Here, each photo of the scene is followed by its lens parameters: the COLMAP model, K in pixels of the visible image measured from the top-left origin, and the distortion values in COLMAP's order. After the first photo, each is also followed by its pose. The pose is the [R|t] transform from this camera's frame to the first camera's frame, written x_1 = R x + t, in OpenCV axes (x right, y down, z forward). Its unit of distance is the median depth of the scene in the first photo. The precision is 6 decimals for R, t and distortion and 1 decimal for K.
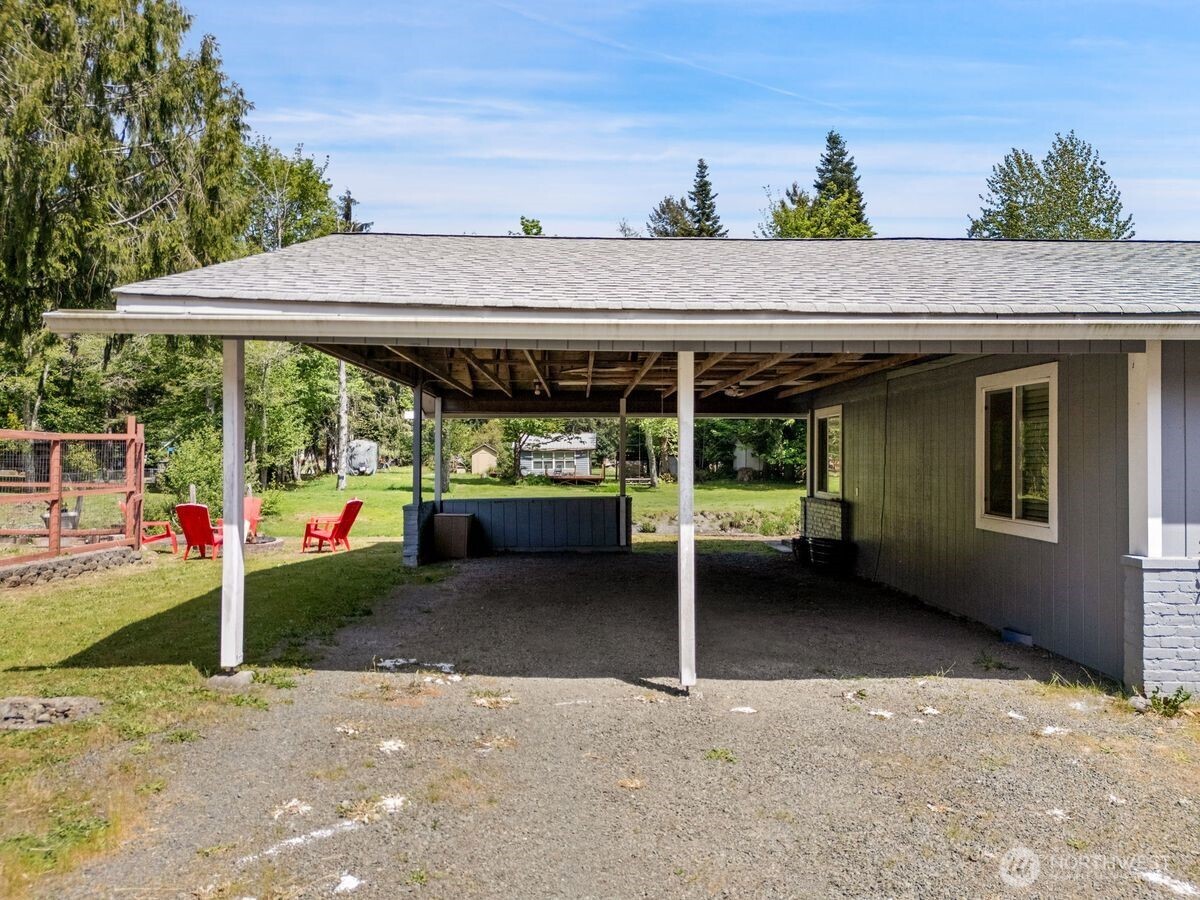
lens RADIAL K [[907.9, 0, 613.5], [0, 907.9, 449.2], [0, 0, 1]] dist [0.038132, -0.016259]
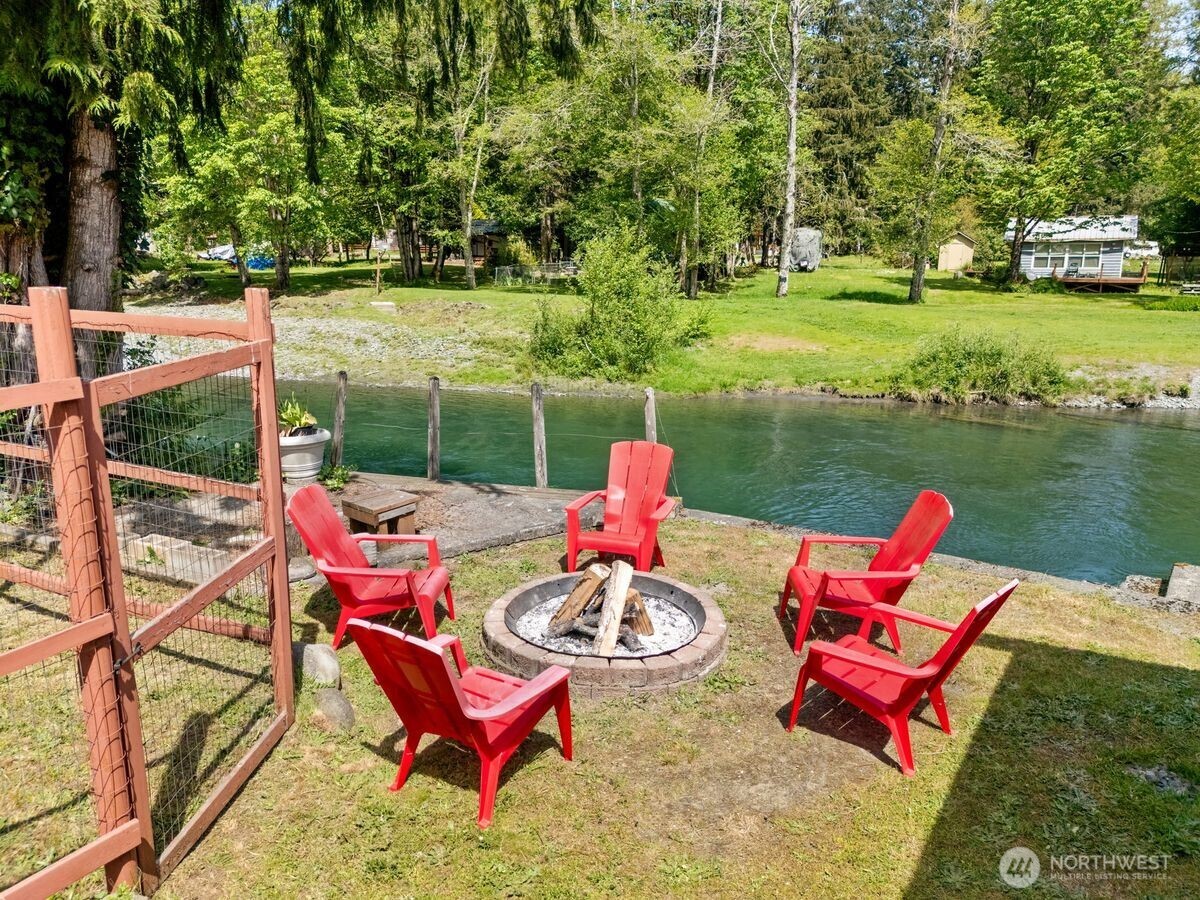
lens RADIAL K [[907.9, 0, 604.2], [0, 907.9, 458.4], [0, 0, 1]] dist [0.038132, -0.016259]
pose [[0.893681, 0.105043, -0.436234, -0.070848], [0.003349, 0.970623, 0.240583, -0.009572], [0.448690, -0.216465, 0.867075, 0.192350]]
